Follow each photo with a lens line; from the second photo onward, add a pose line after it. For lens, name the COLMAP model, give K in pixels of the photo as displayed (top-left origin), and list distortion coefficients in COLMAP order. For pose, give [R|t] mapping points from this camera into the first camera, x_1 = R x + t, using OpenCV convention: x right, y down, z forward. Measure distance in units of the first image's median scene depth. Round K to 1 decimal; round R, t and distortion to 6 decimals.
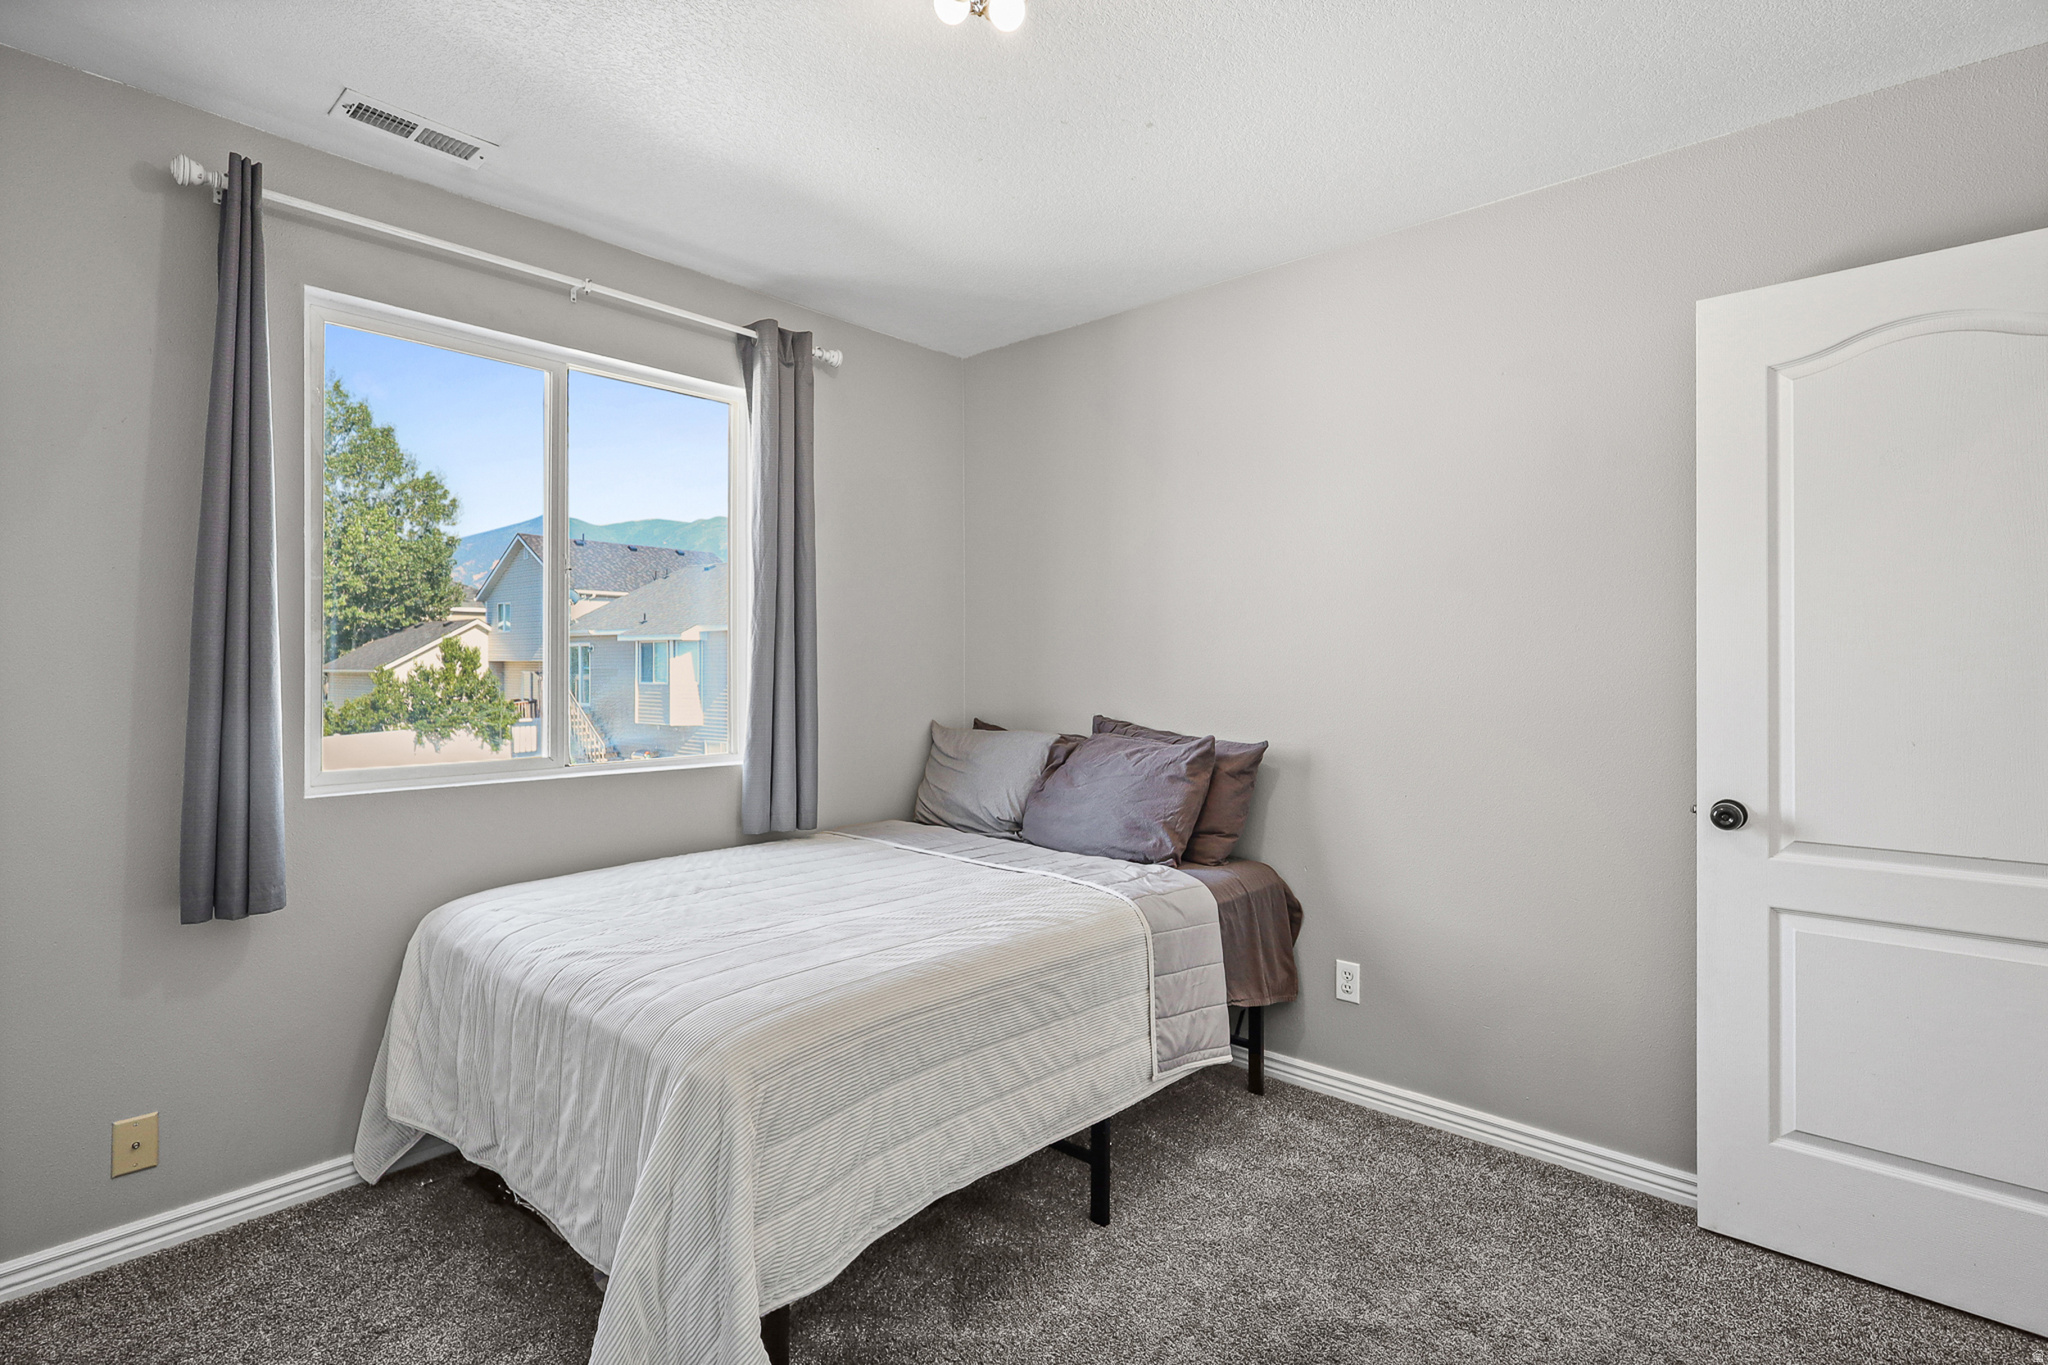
lens RADIAL K [[964.7, 0, 1009.5], [0, 964.7, 671.5], [0, 0, 1]] dist [0.000554, 0.000077]
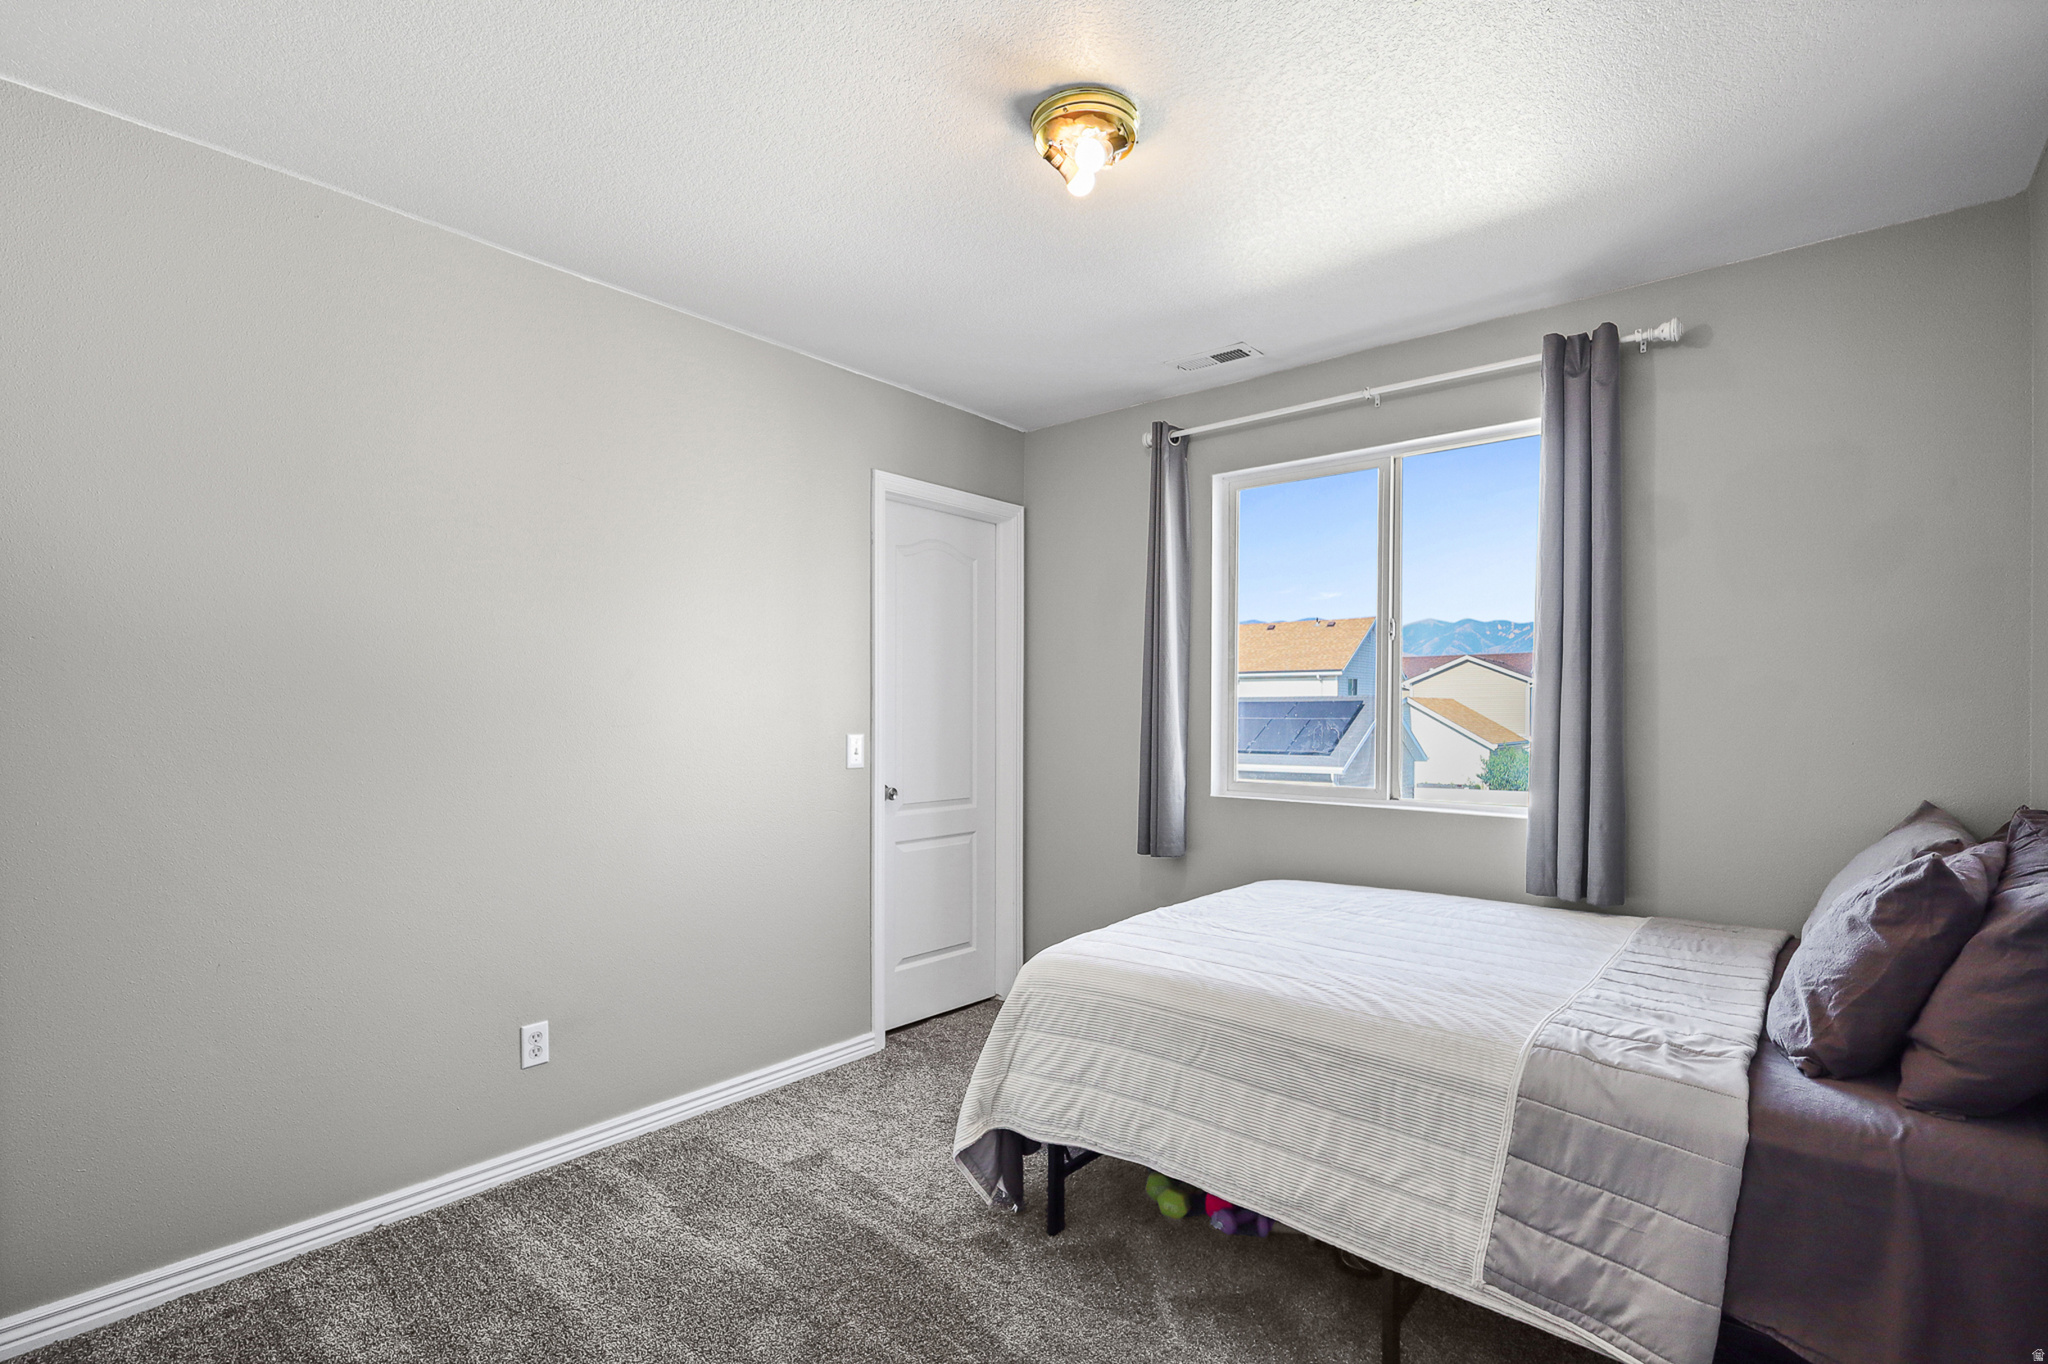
lens RADIAL K [[964.7, 0, 1009.5], [0, 964.7, 671.0], [0, 0, 1]] dist [0.000554, 0.000077]
pose [[0.035247, -0.039180, -0.998610, 0.861125], [0.000525, 0.999232, -0.039185, -0.011288], [0.999378, 0.000857, 0.035241, 0.605221]]
